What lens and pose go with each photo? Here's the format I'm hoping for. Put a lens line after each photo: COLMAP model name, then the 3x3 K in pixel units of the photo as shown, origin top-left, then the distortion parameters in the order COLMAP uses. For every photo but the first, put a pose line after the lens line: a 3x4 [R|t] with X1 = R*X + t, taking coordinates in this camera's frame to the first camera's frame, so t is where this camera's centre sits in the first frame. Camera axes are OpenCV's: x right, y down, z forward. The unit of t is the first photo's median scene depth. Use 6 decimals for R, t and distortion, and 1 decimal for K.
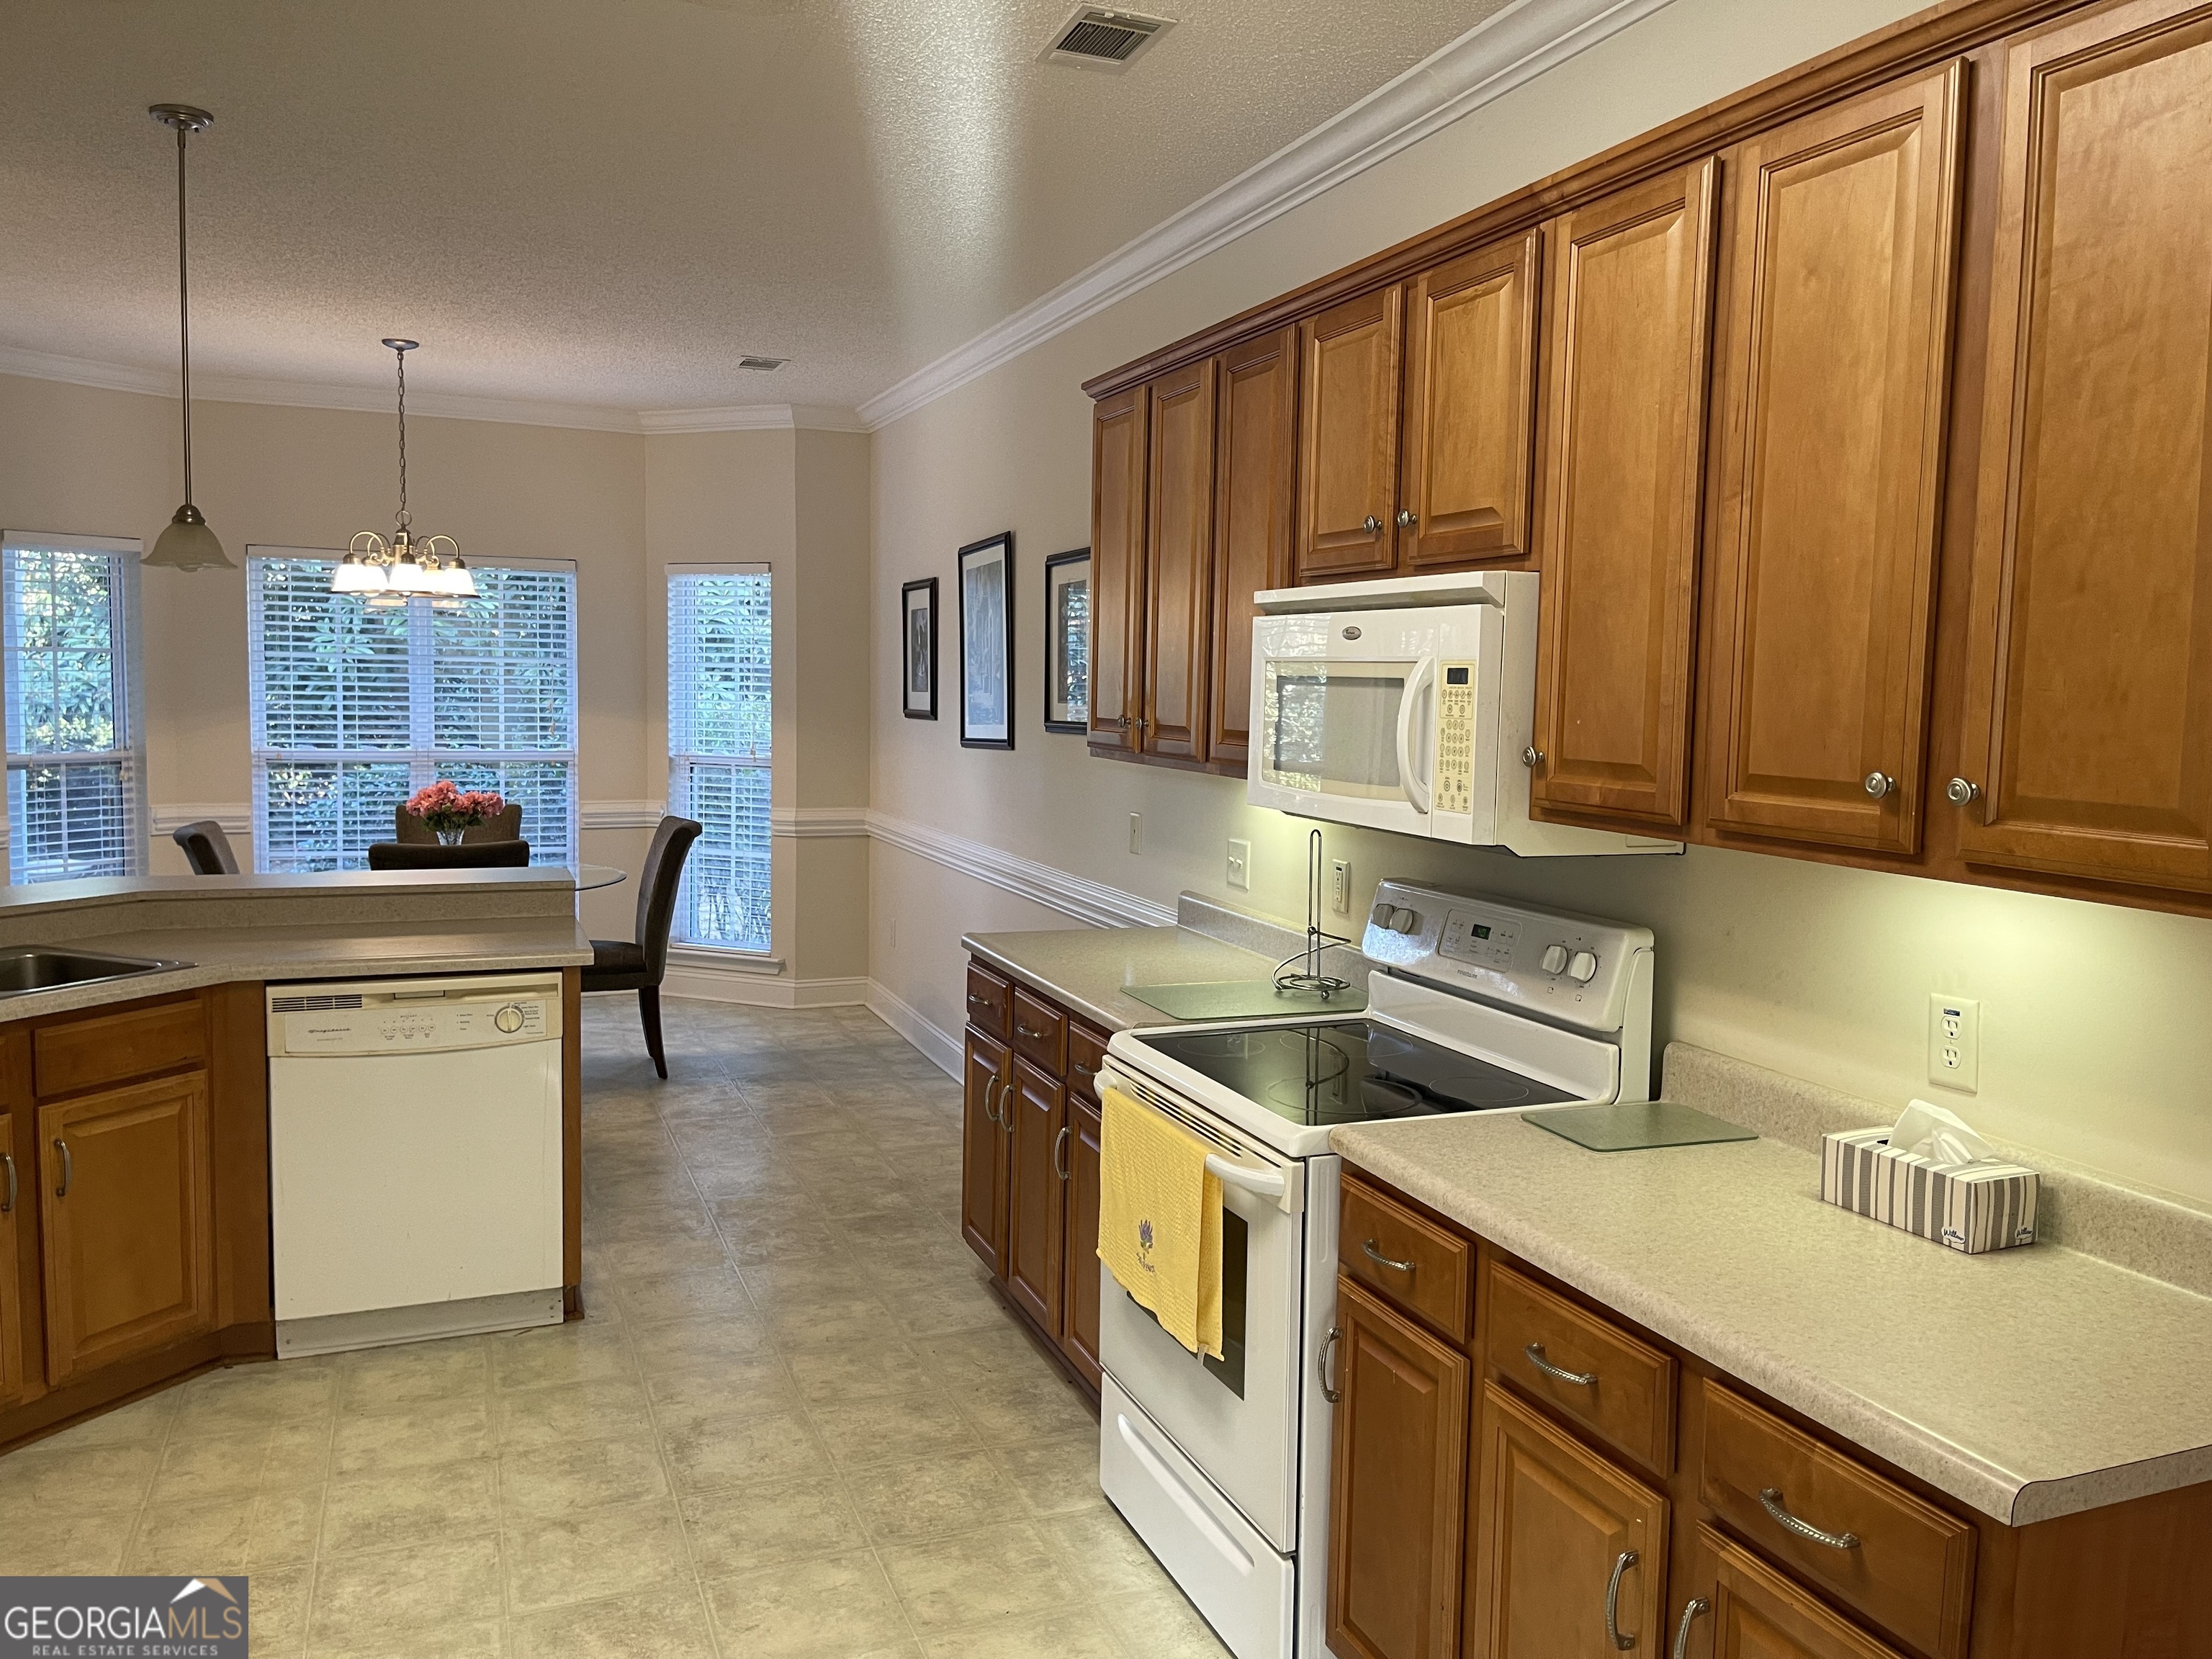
lens RADIAL K [[1697.2, 0, 1158.6], [0, 1697.2, 811.9], [0, 0, 1]] dist [0.067585, -0.086406]
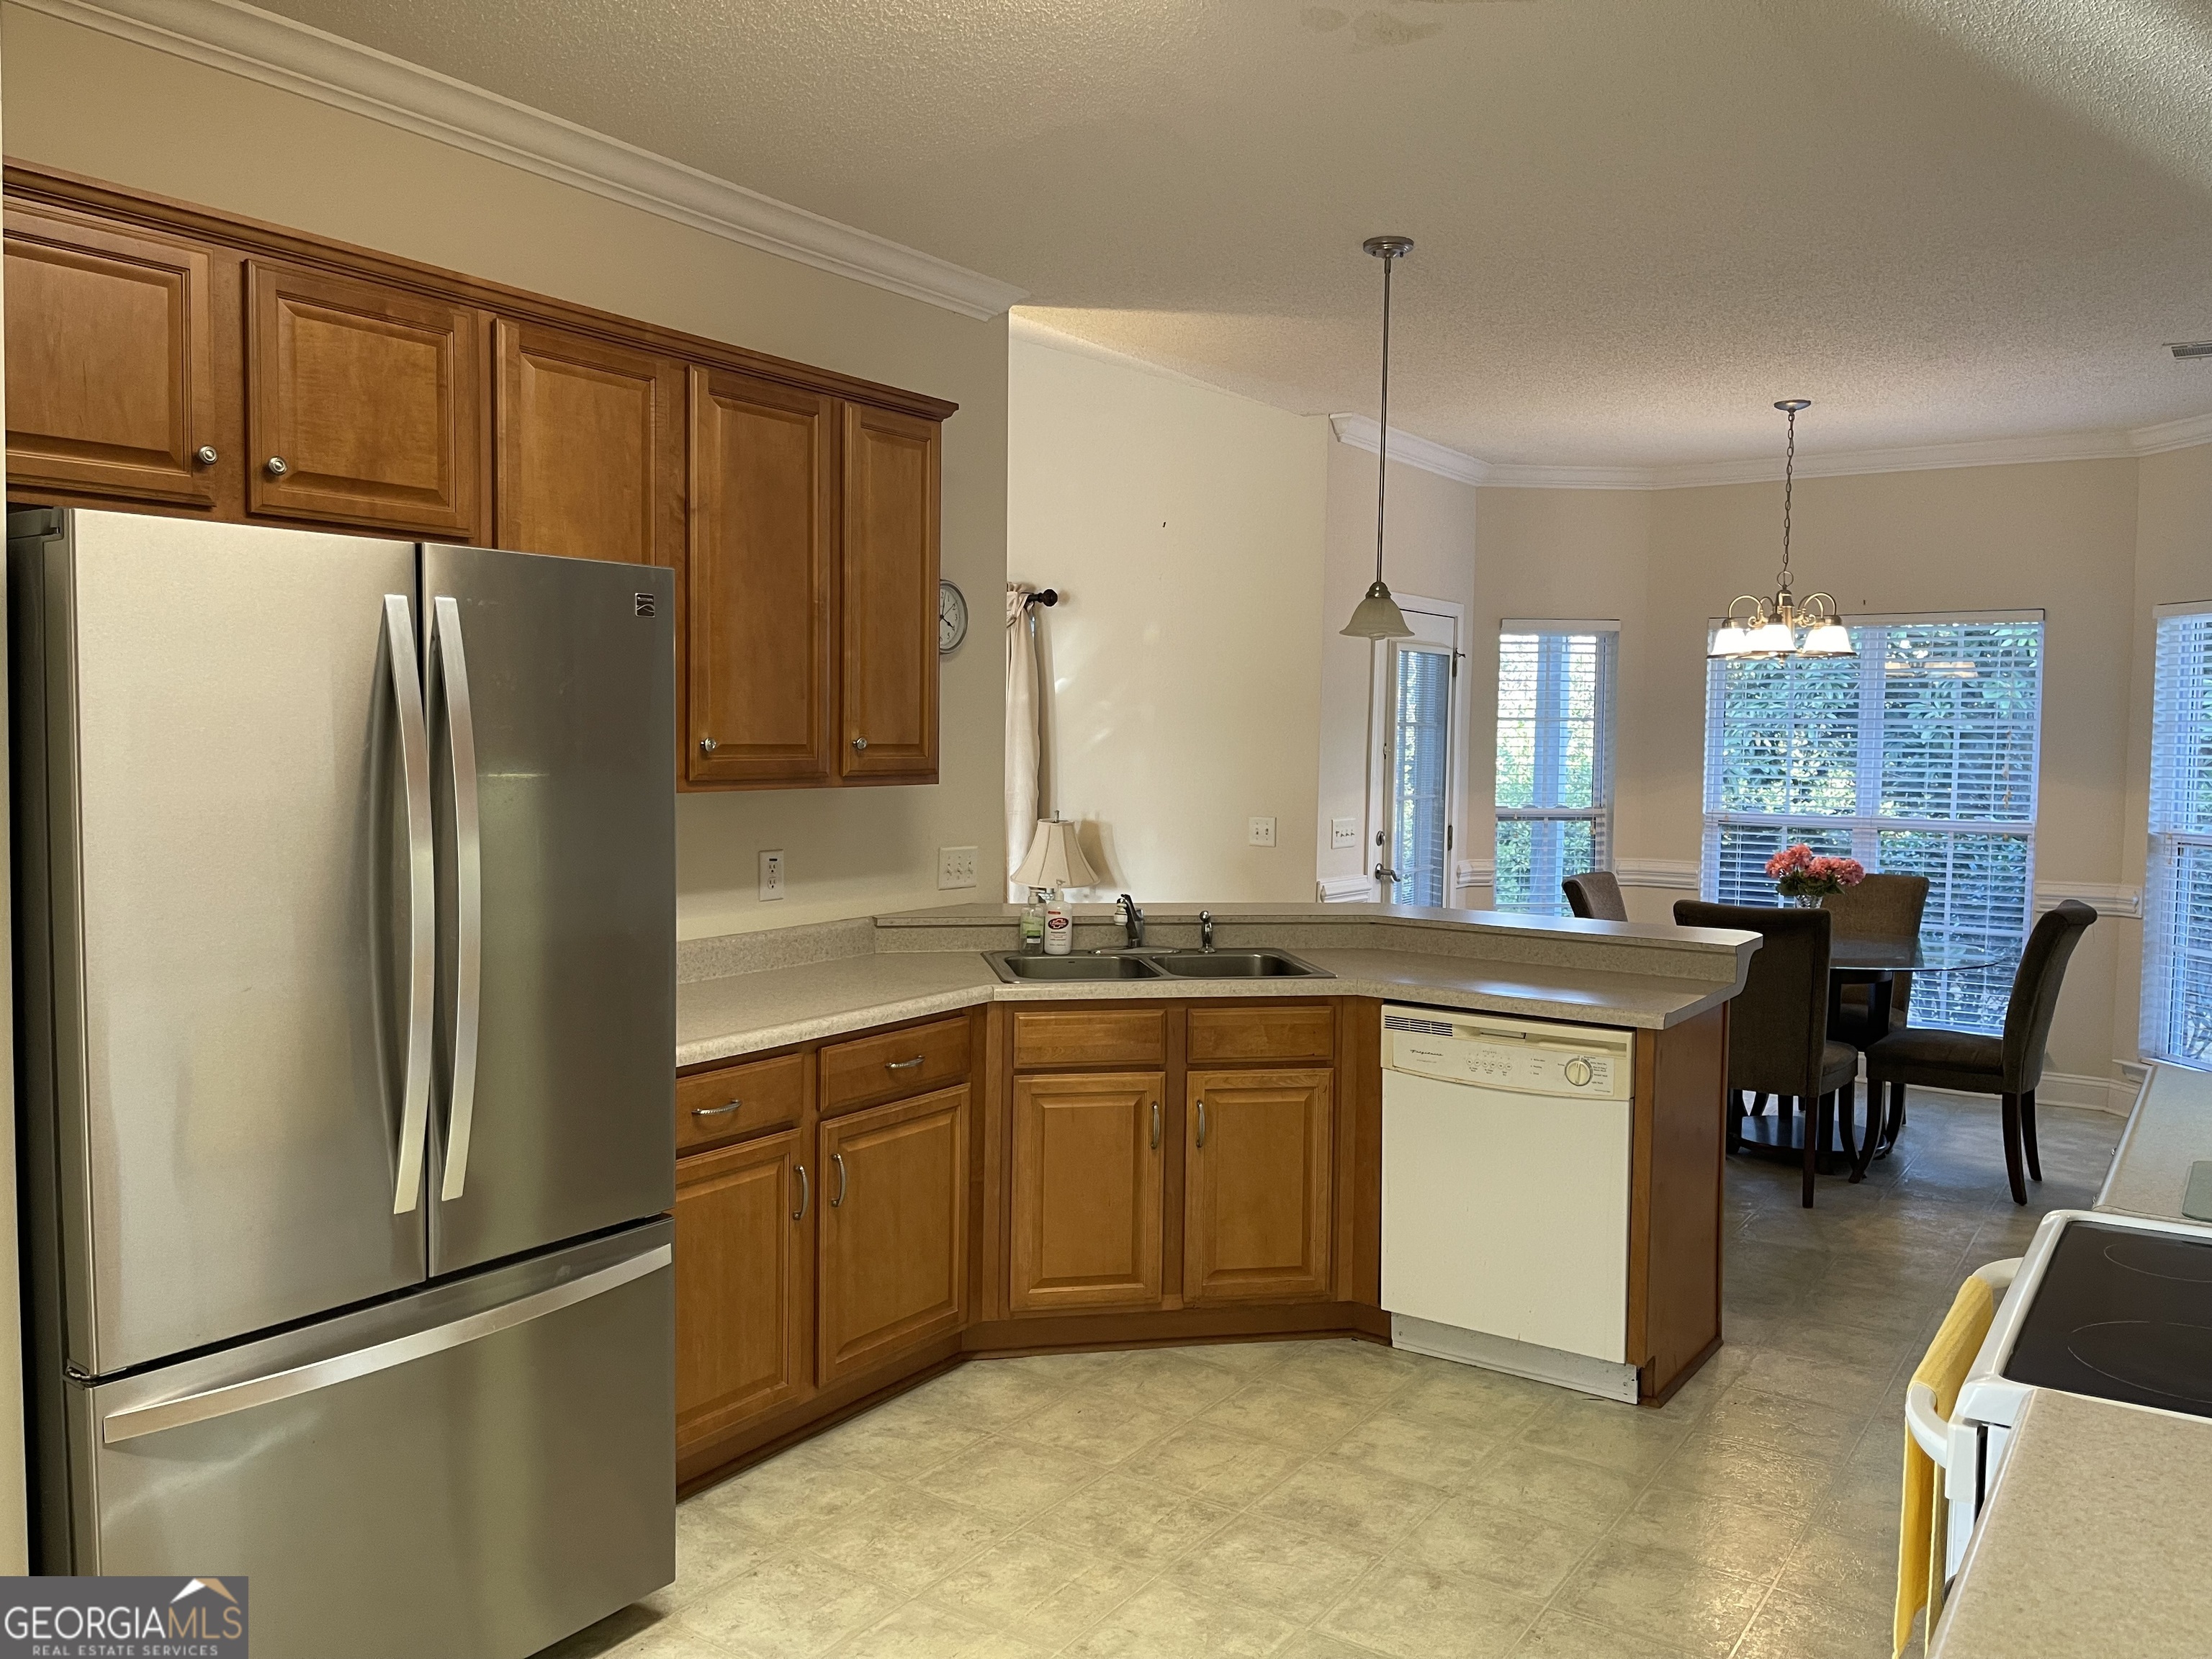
lens RADIAL K [[1697.2, 0, 1105.1], [0, 1697.2, 809.9], [0, 0, 1]] dist [0.067585, -0.086406]
pose [[0.544907, 0.028050, -0.838027, 0.302062], [-0.068154, 0.997615, -0.010924, -0.000251], [0.835722, 0.063068, 0.545519, 0.232370]]
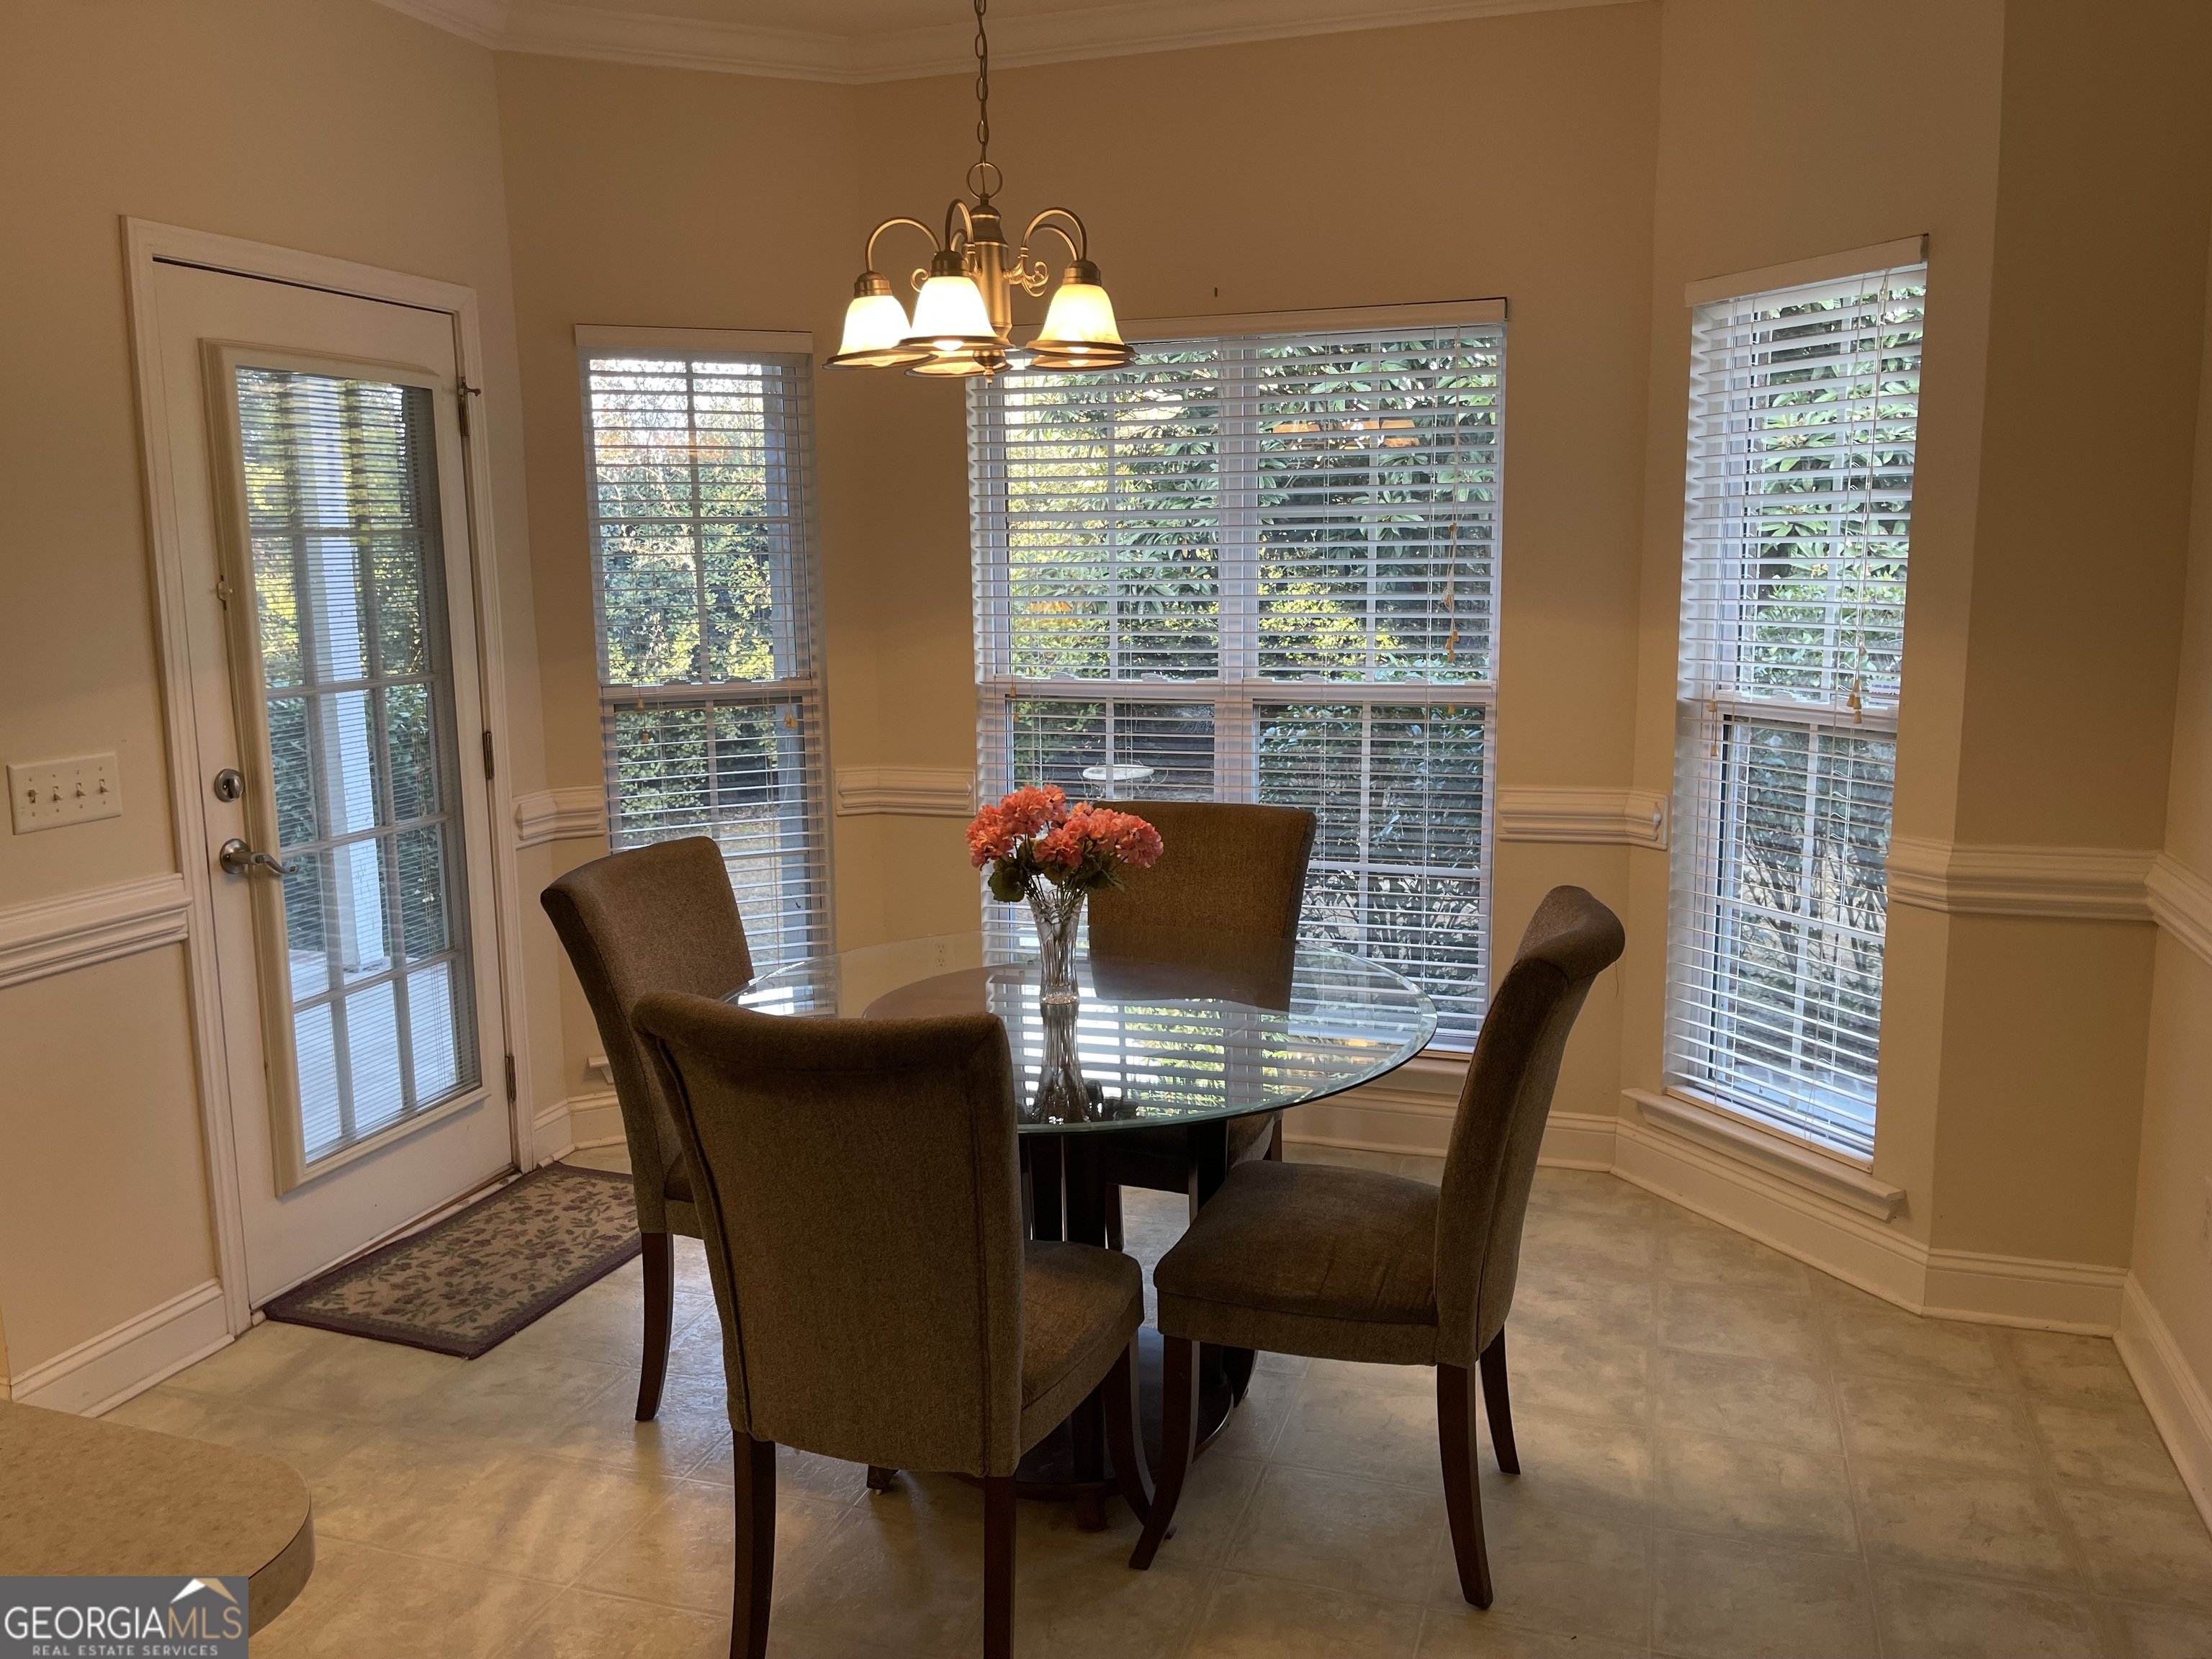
lens RADIAL K [[1697.2, 0, 1126.2], [0, 1697.2, 793.1], [0, 0, 1]] dist [0.067585, -0.086406]
pose [[0.756683, 0.066078, -0.650434, -0.197754], [-0.025035, 0.997078, 0.072169, -0.080193], [0.653302, -0.038326, 0.756126, 1.152567]]
